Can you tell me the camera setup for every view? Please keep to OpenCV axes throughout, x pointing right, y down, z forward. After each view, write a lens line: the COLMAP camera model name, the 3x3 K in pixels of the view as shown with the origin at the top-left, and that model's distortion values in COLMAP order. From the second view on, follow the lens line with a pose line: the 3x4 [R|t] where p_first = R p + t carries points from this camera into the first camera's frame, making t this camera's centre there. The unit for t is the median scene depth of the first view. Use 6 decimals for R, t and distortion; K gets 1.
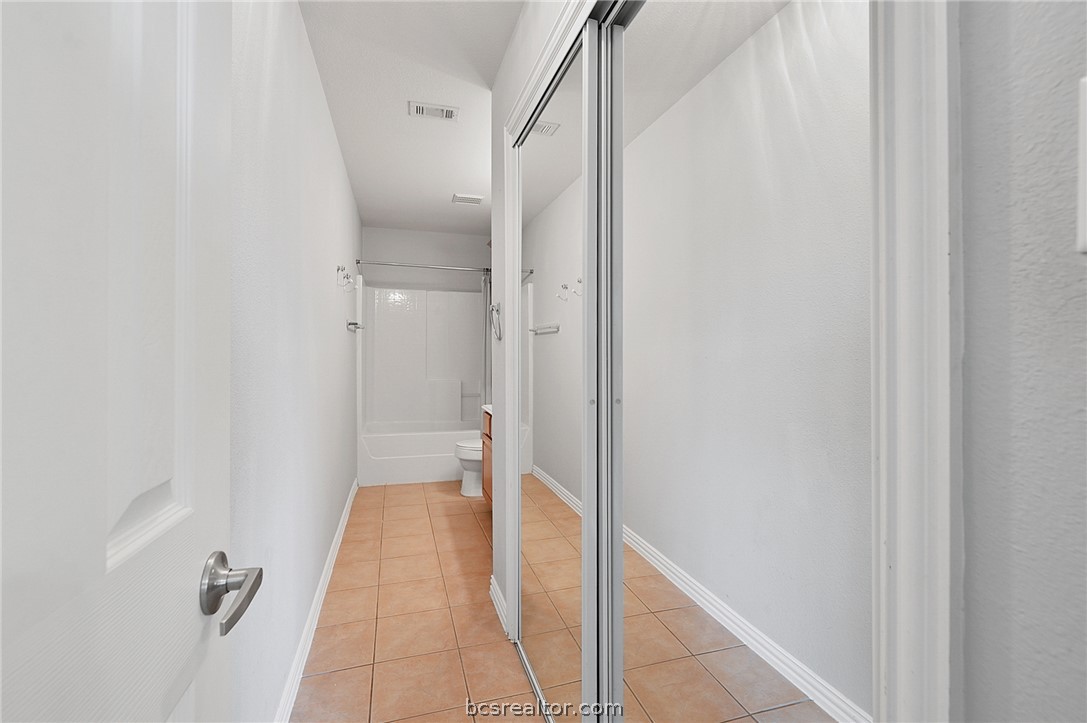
lens RADIAL K [[470.8, 0, 544.0], [0, 470.8, 349.0], [0, 0, 1]] dist [-0.001533, 0.000125]
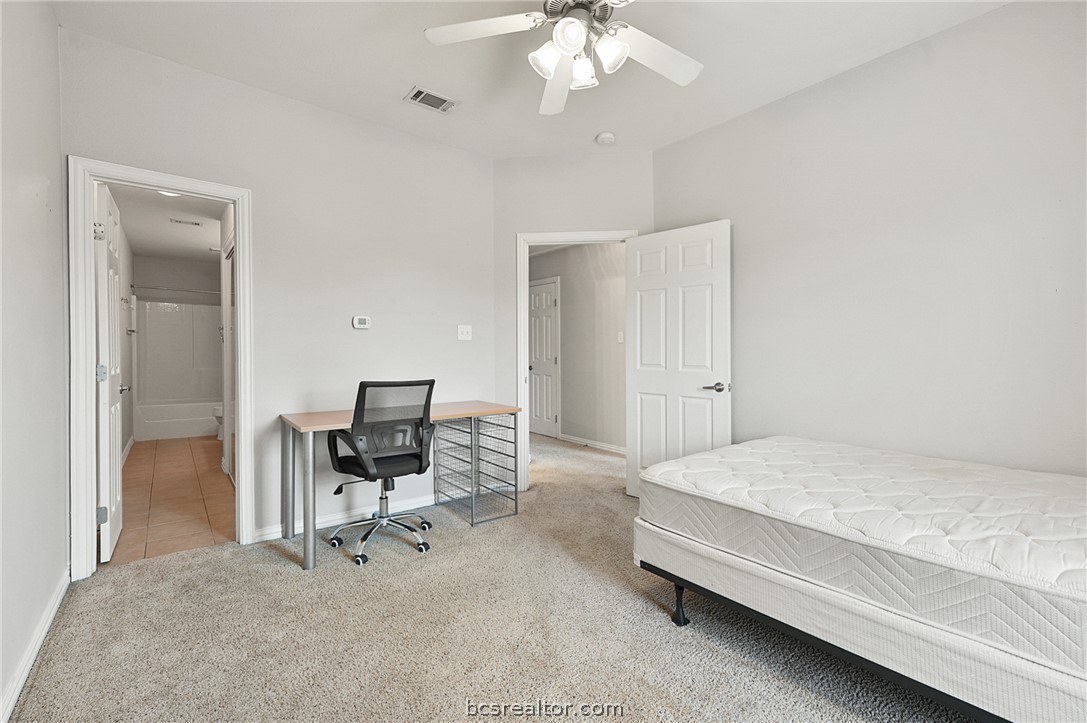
lens RADIAL K [[467.3, 0, 543.9], [0, 467.3, 364.7], [0, 0, 1]] dist [0.000884, -0.000190]
pose [[0.932135, 0.002733, 0.362101, 0.252761], [-0.013745, 0.999518, 0.027838, -0.001443], [-0.361851, -0.030926, 0.931723, -0.768128]]
